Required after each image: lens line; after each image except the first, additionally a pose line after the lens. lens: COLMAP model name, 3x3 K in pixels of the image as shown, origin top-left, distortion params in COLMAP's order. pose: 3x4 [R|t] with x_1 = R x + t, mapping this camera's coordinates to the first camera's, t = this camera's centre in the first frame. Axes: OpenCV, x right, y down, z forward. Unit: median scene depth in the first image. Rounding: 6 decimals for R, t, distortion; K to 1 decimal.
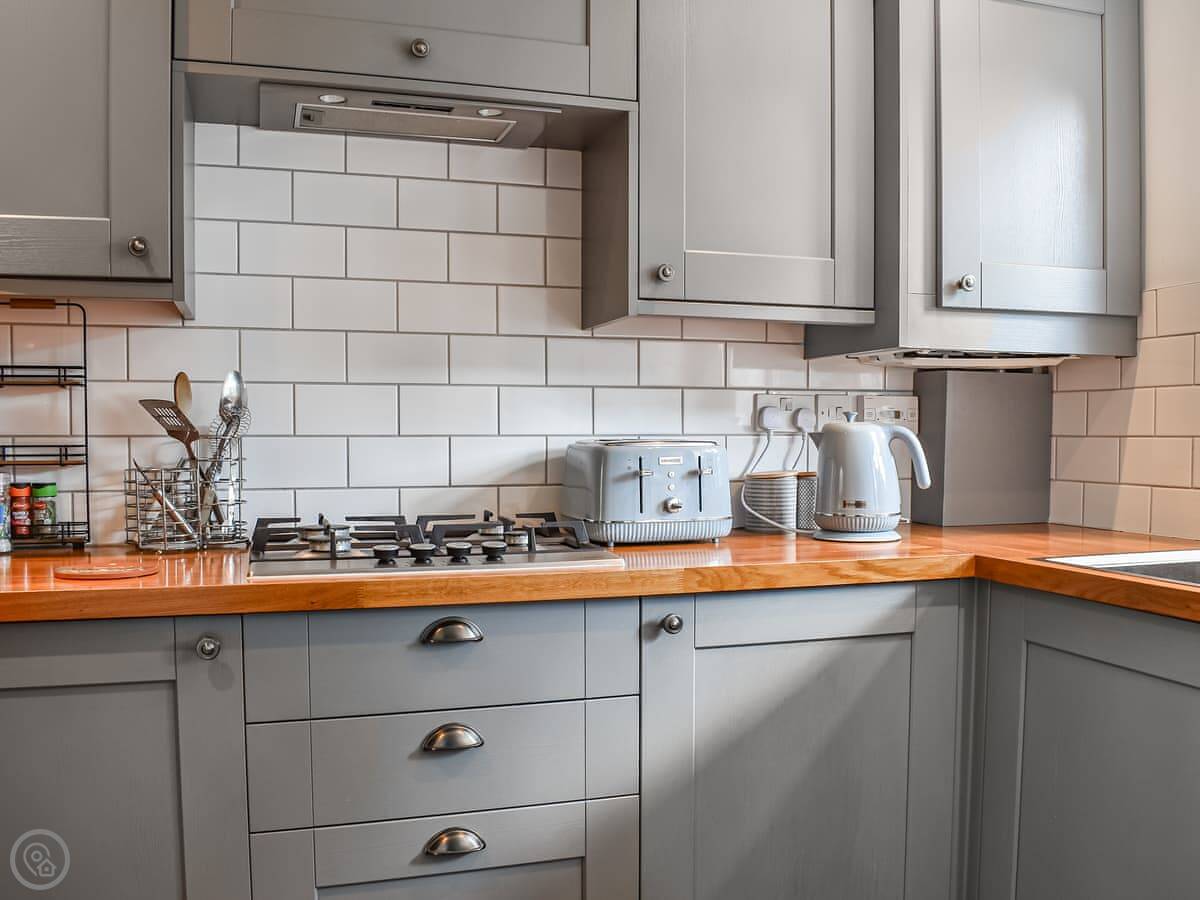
lens RADIAL K [[999.4, 0, 600.0], [0, 999.4, 450.0], [0, 0, 1]] dist [-0.057004, 0.001382]
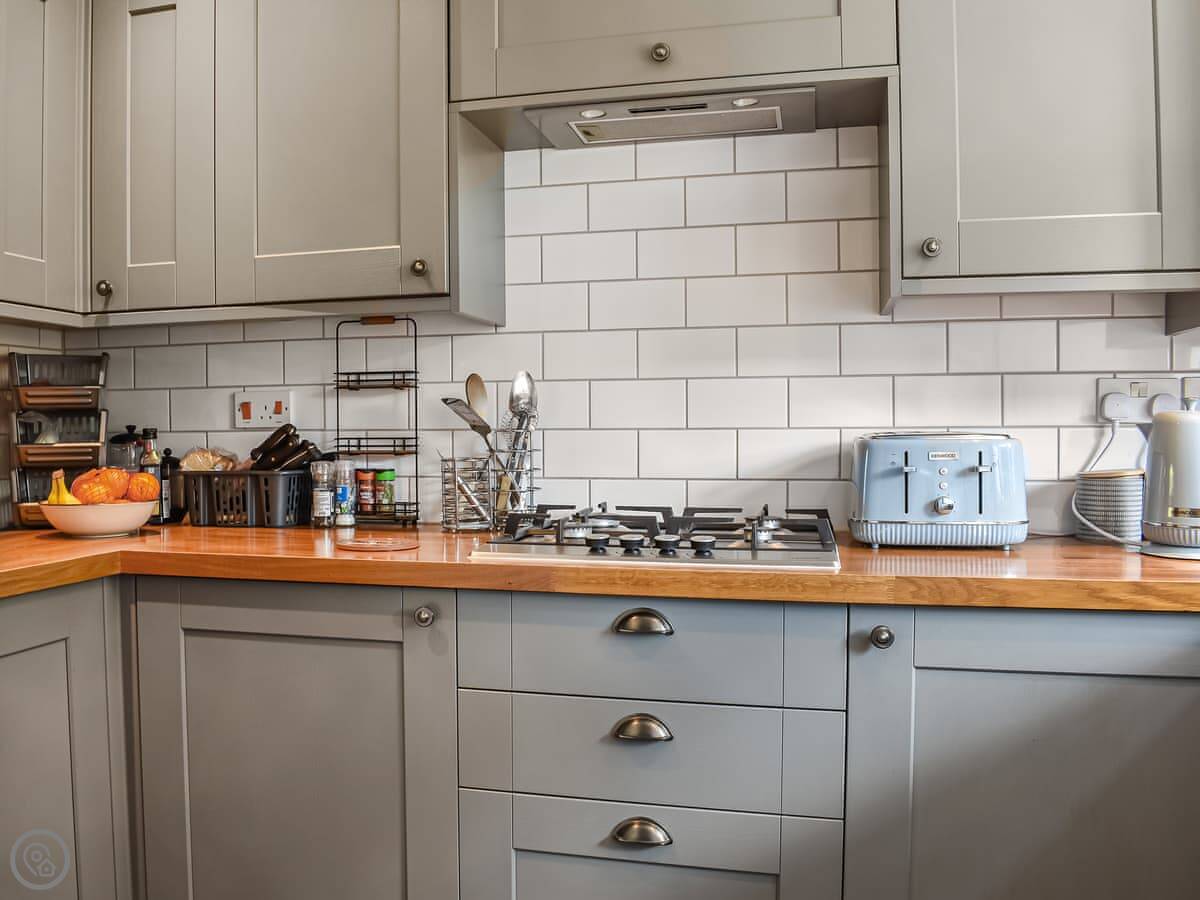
lens RADIAL K [[989.3, 0, 598.0], [0, 989.3, 423.0], [0, 0, 1]] dist [-0.057462, -0.002726]
pose [[0.863351, -0.005578, -0.504573, 0.258319], [-0.003997, 0.999832, -0.017891, -0.002010], [0.504588, 0.017463, 0.863184, 0.086980]]
